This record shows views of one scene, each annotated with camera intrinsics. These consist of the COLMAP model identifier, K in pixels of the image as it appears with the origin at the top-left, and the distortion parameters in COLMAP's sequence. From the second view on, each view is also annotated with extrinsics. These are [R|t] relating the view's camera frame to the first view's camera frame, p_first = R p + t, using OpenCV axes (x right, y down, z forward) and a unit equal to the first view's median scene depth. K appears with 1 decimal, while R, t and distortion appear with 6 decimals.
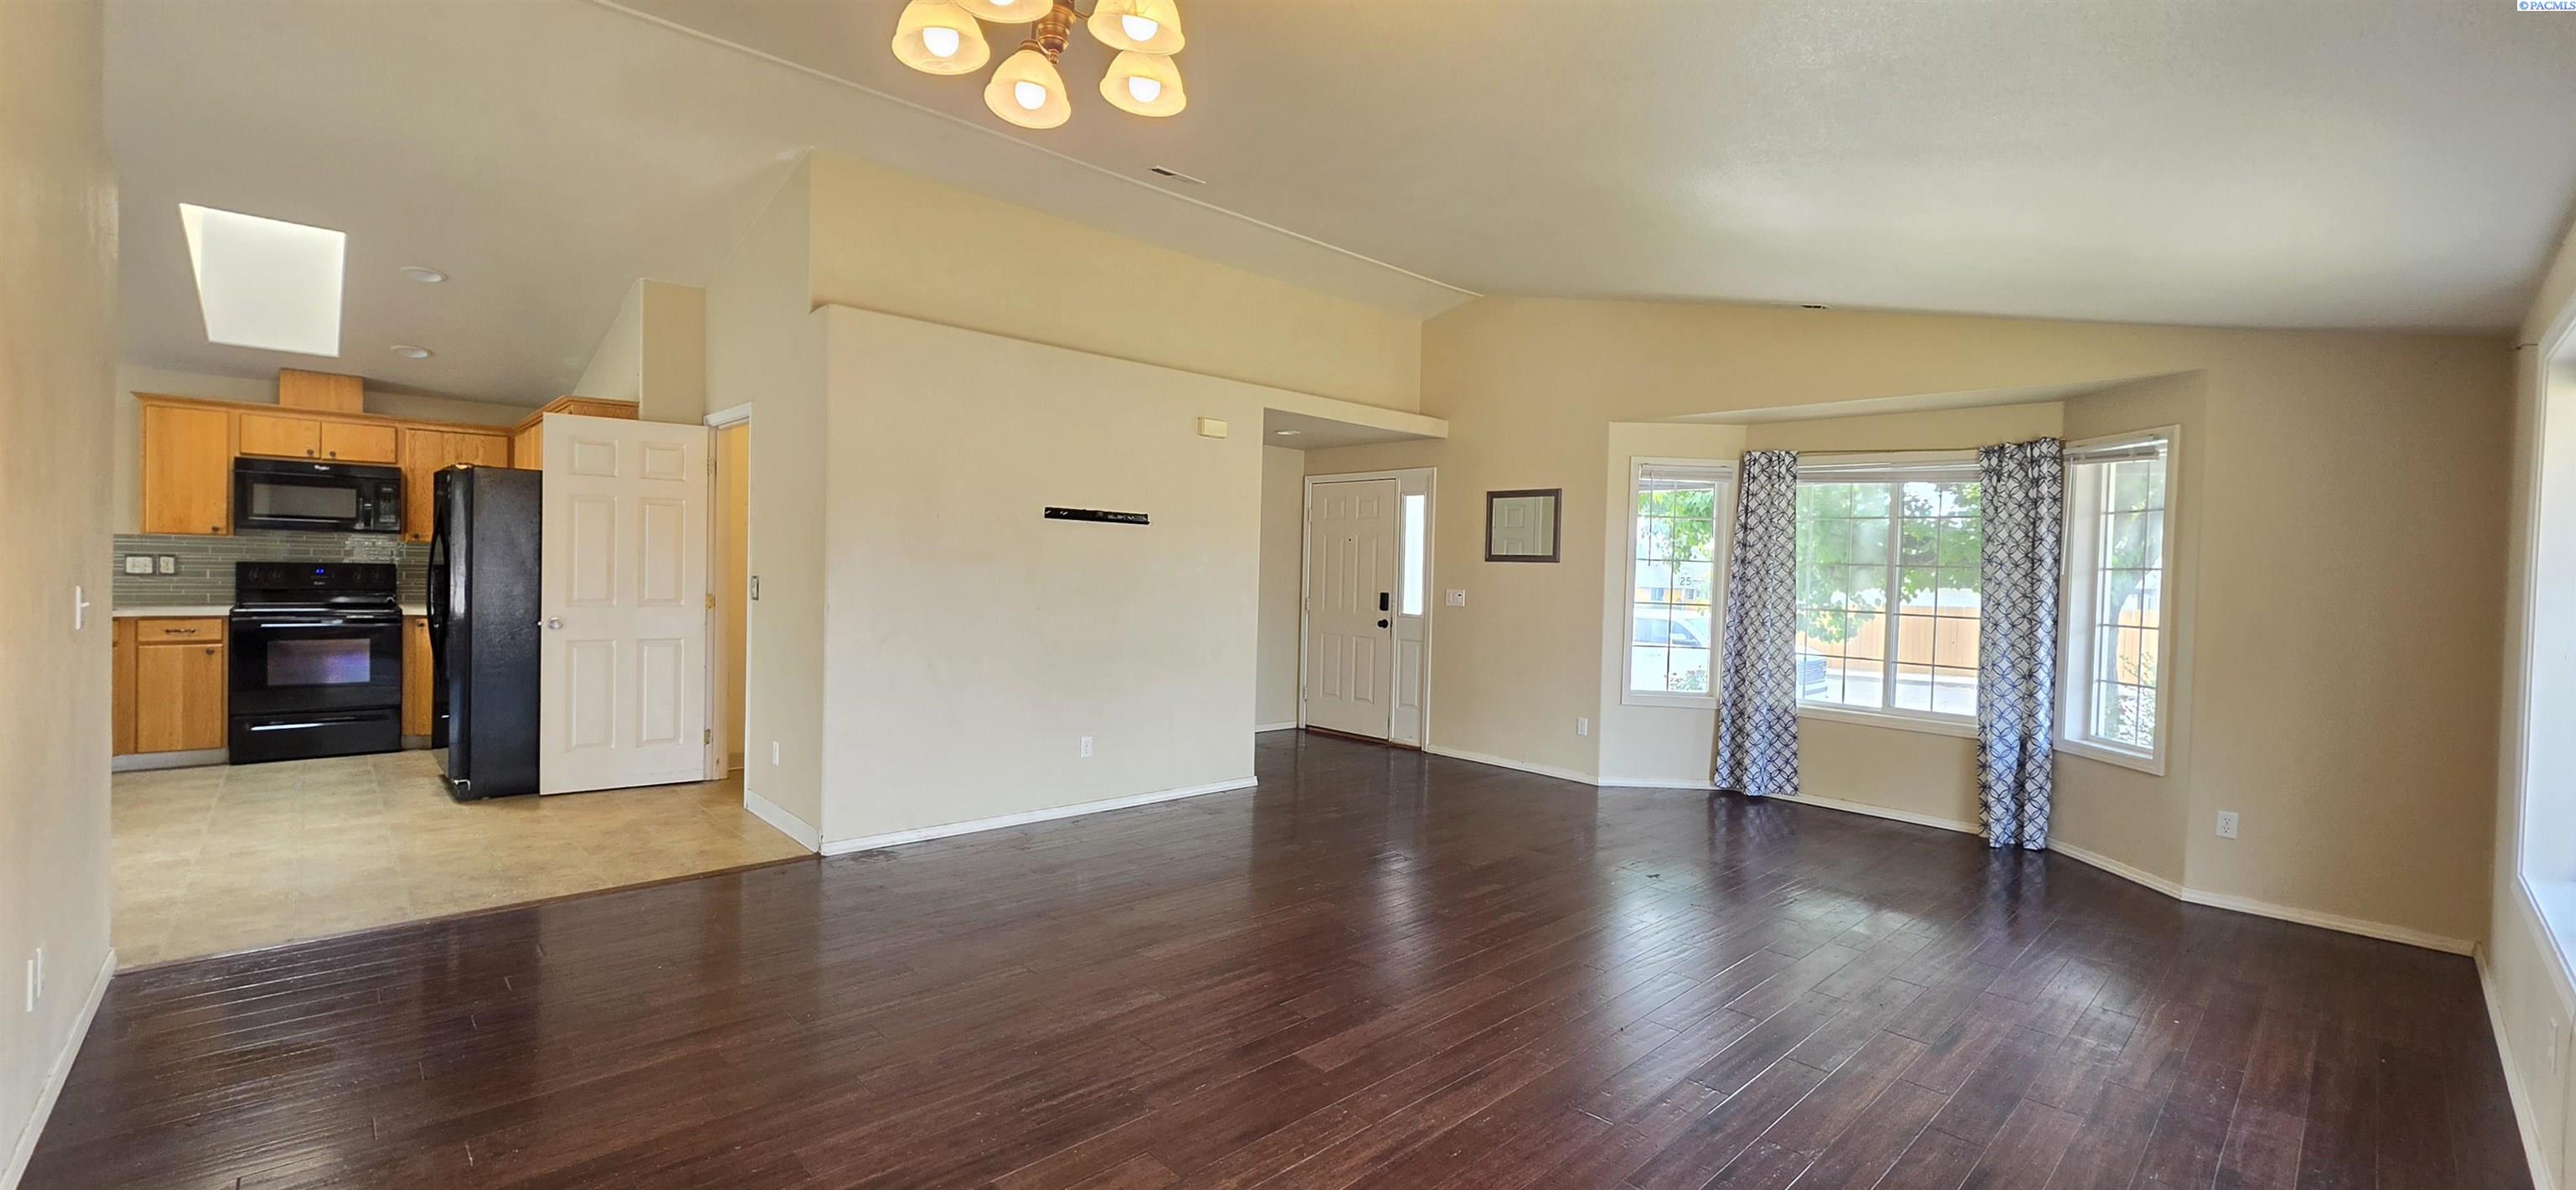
lens RADIAL K [[1053.4, 0, 1288.0], [0, 1053.4, 595.0], [0, 0, 1]] dist [-0.001028, -0.000174]
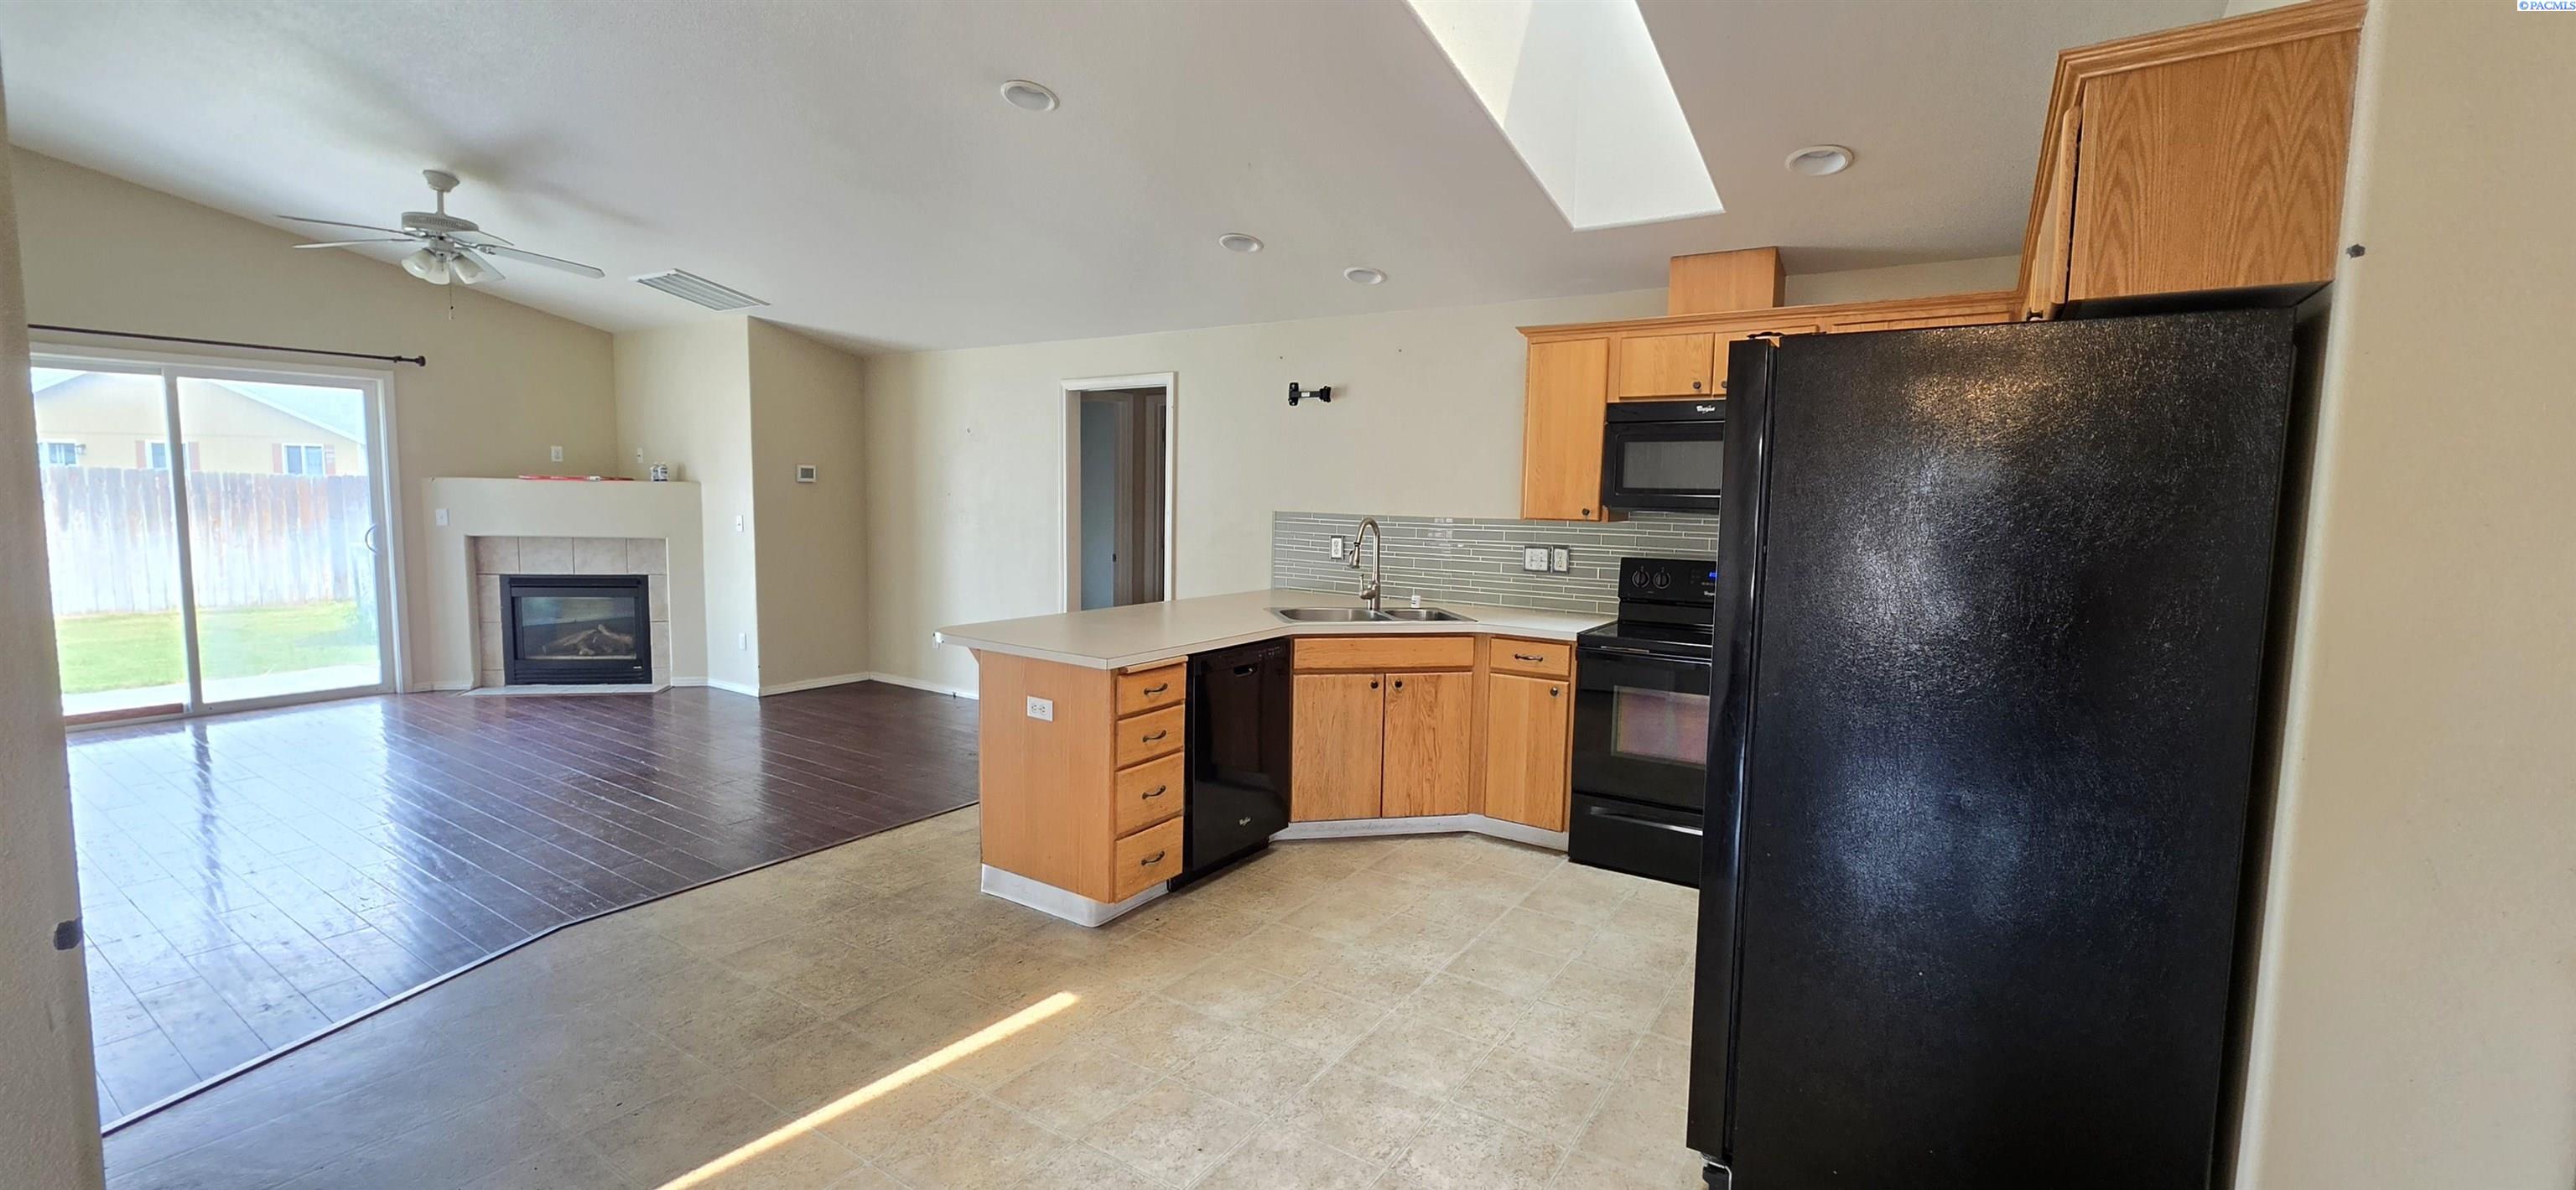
lens RADIAL K [[1053.4, 0, 1288.0], [0, 1053.4, 595.0], [0, 0, 1]] dist [-0.001028, -0.000174]
pose [[0.228155, 0.067833, -0.971259, -0.385994], [-0.024290, 0.997656, 0.063970, -0.047230], [0.973322, 0.008997, 0.229268, 0.648287]]
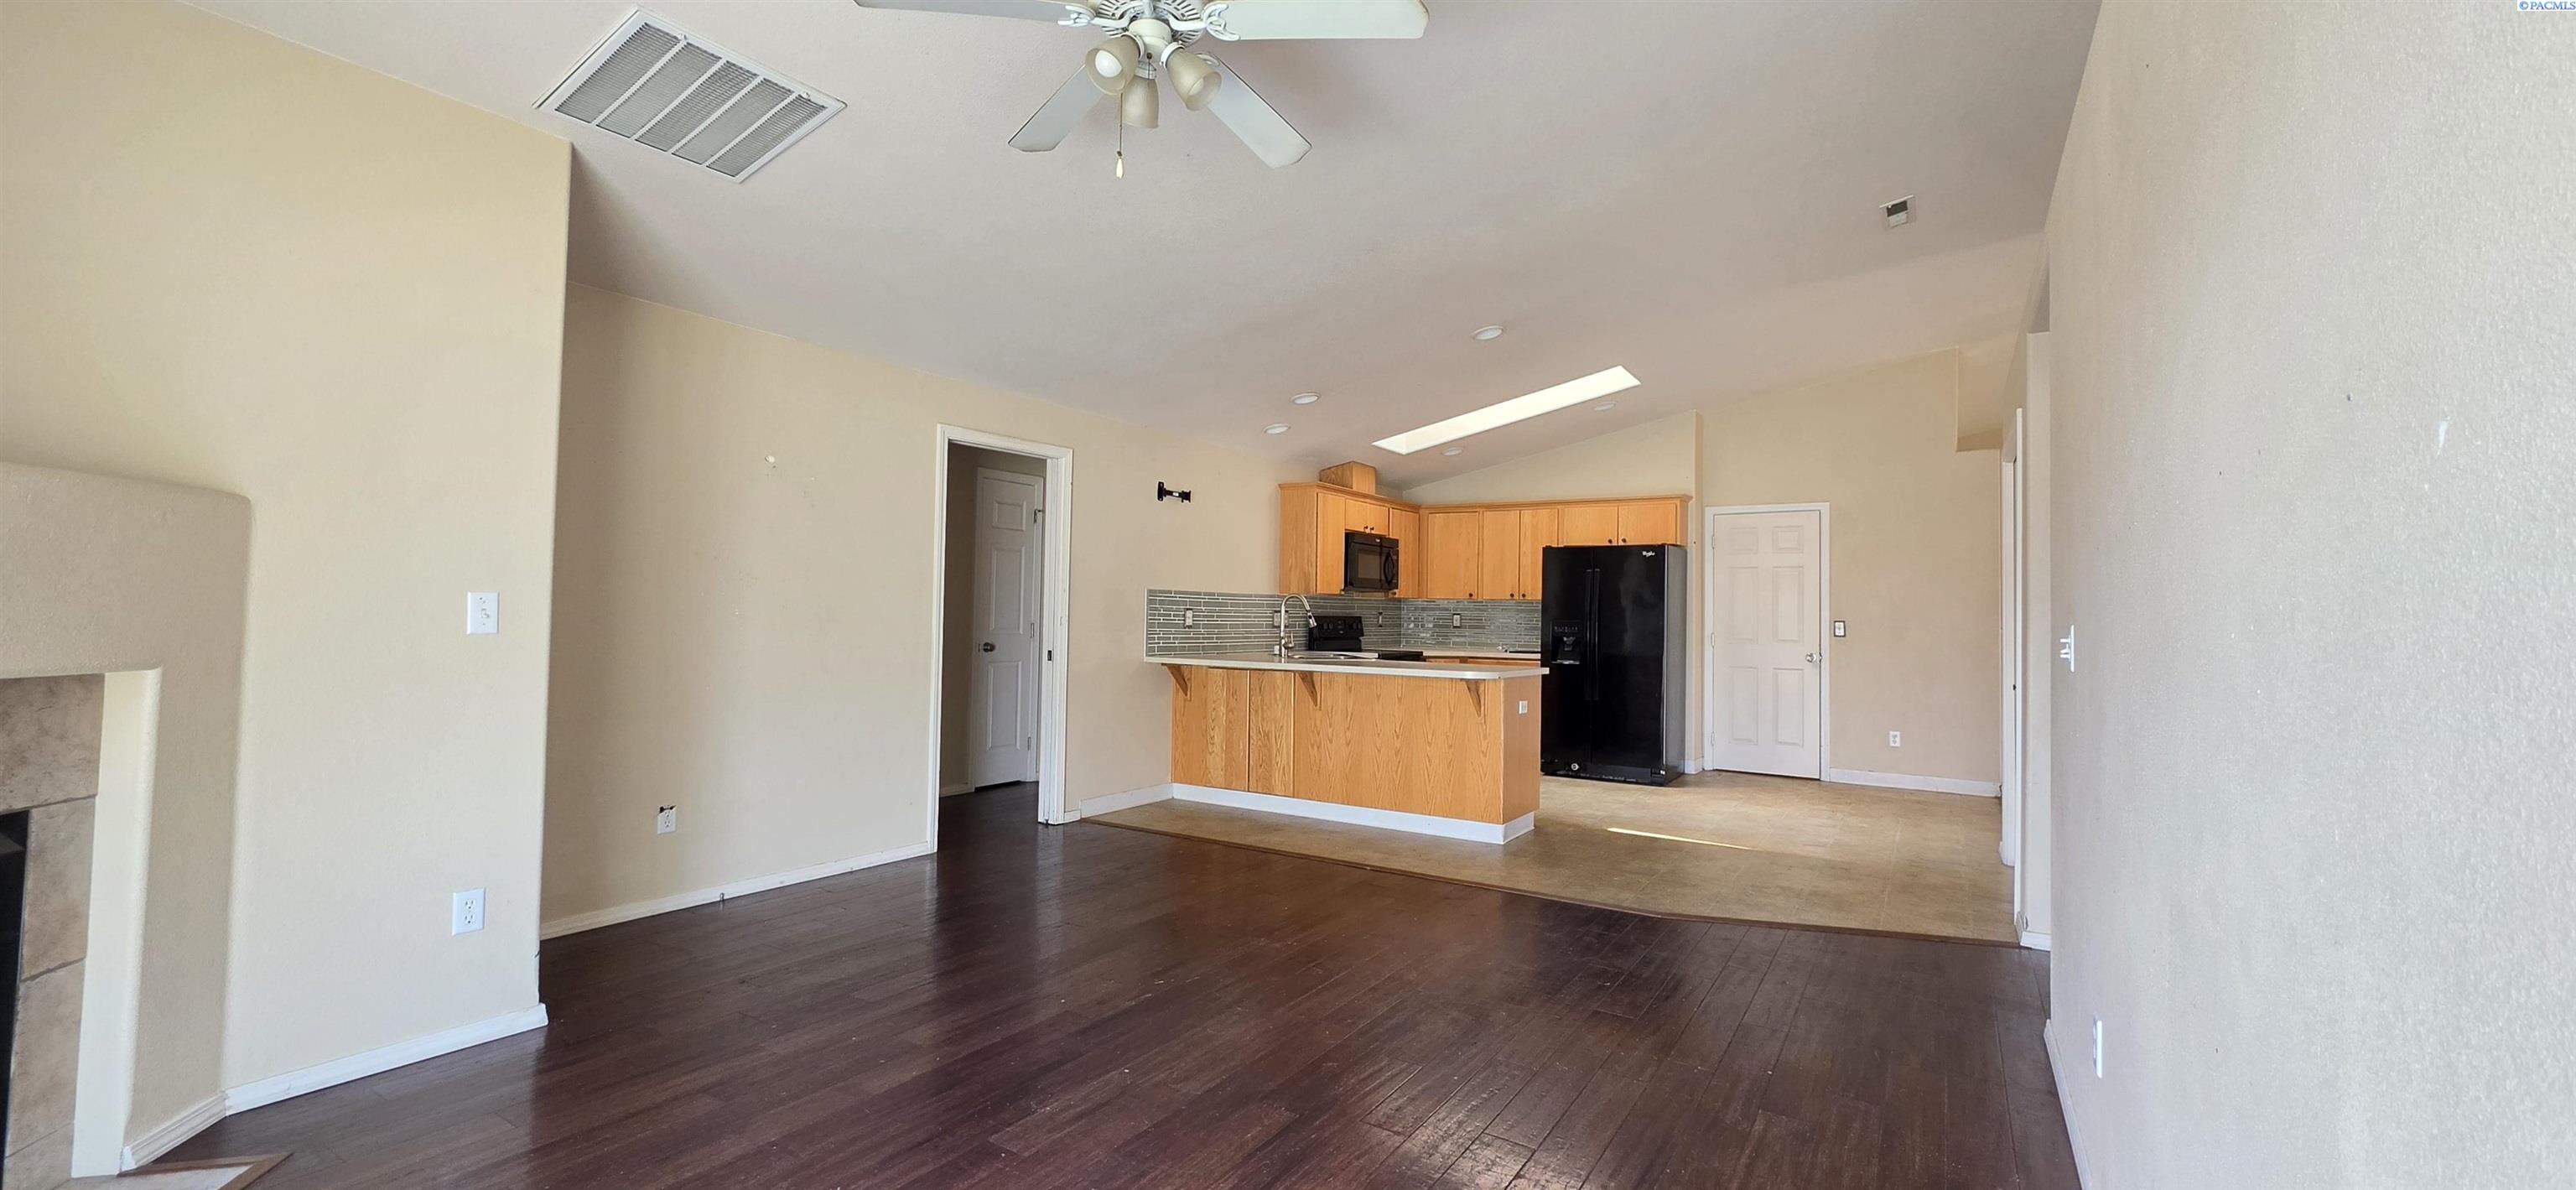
lens RADIAL K [[1053.4, 0, 1288.0], [0, 1053.4, 595.0], [0, 0, 1]] dist [-0.001028, -0.000174]
pose [[0.969883, 0.003018, 0.243553, -1.386825], [0.000353, 0.999905, -0.013797, -0.040351], [-0.243571, 0.013467, 0.969789, -0.201186]]
